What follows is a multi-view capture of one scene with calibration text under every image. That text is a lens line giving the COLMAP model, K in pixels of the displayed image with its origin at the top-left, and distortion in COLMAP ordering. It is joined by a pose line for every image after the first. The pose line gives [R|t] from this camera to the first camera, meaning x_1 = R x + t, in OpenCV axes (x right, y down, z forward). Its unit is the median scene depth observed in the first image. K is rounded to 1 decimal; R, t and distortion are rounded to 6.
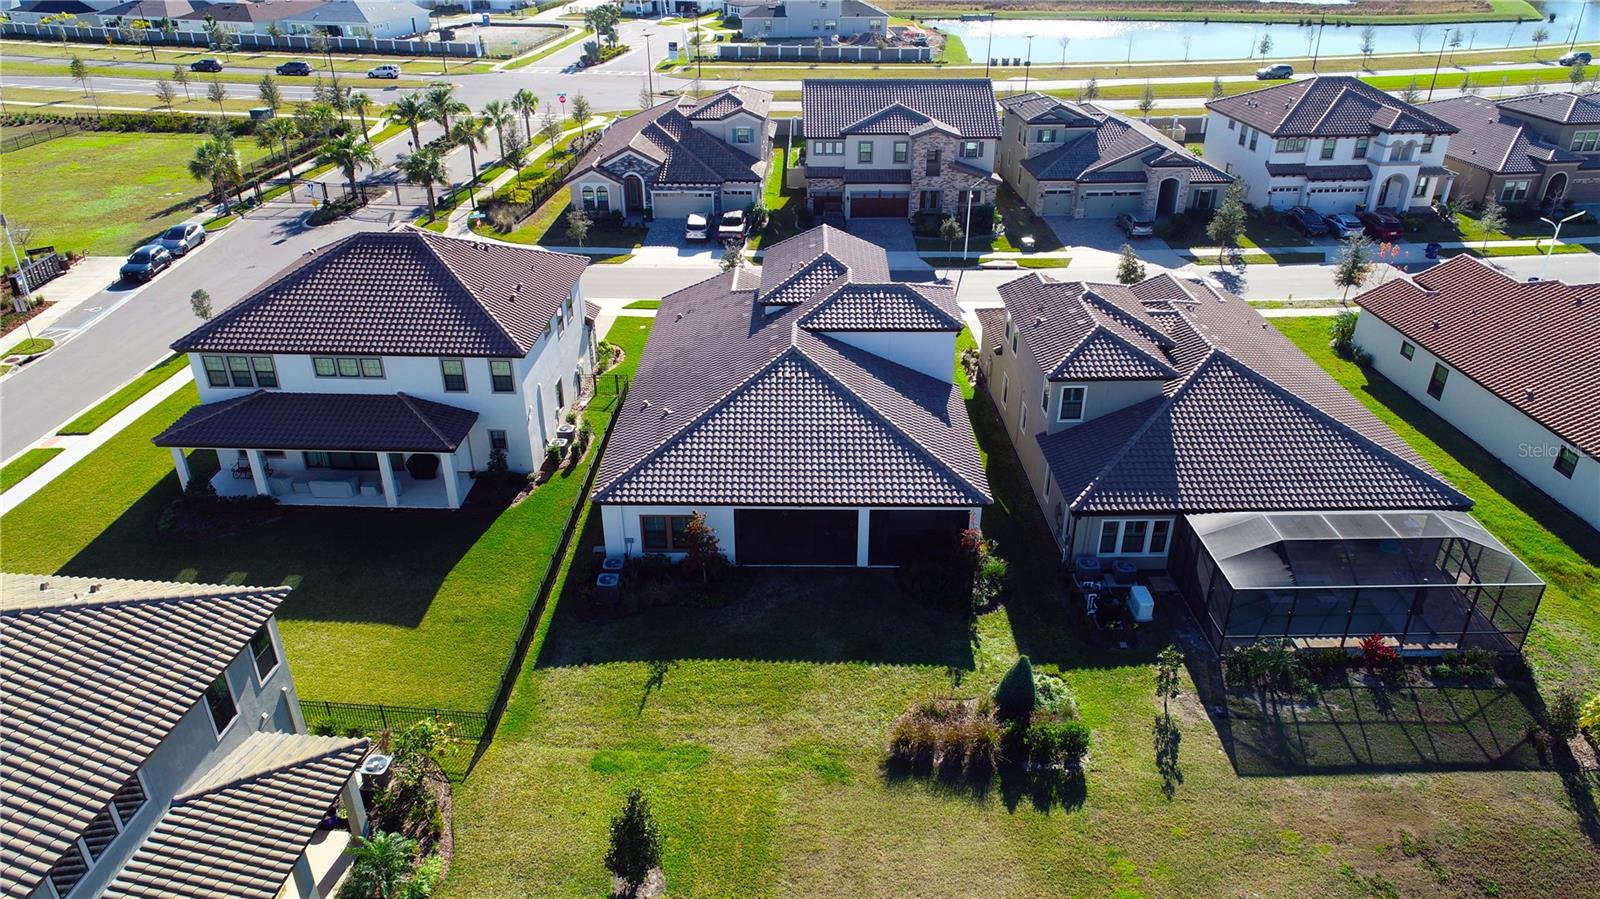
lens RADIAL K [[1083.4, 0, 800.0], [0, 1083.4, 449.5], [0, 0, 1]] dist [0.000510, 0.000767]
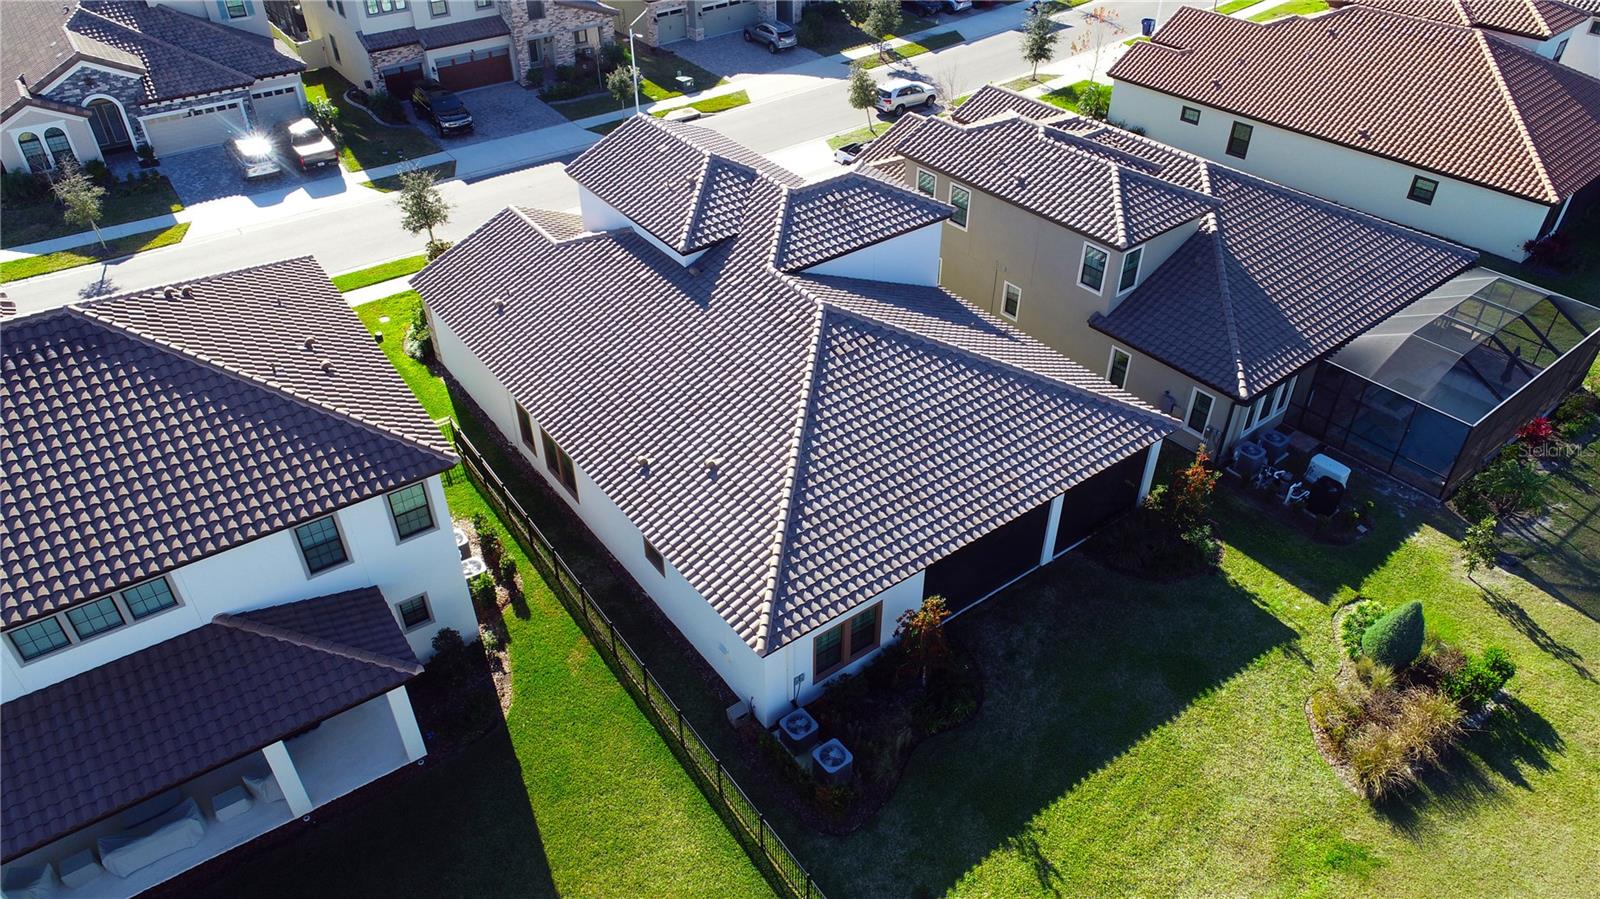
lens RADIAL K [[1083.4, 0, 800.0], [0, 1083.4, 449.5], [0, 0, 1]] dist [0.000510, 0.000767]
pose [[0.797073, -0.363777, 0.482018, -0.361243], [0.282484, 0.930089, 0.234814, -0.166301], [-0.533739, -0.051002, 0.844110, 0.409639]]
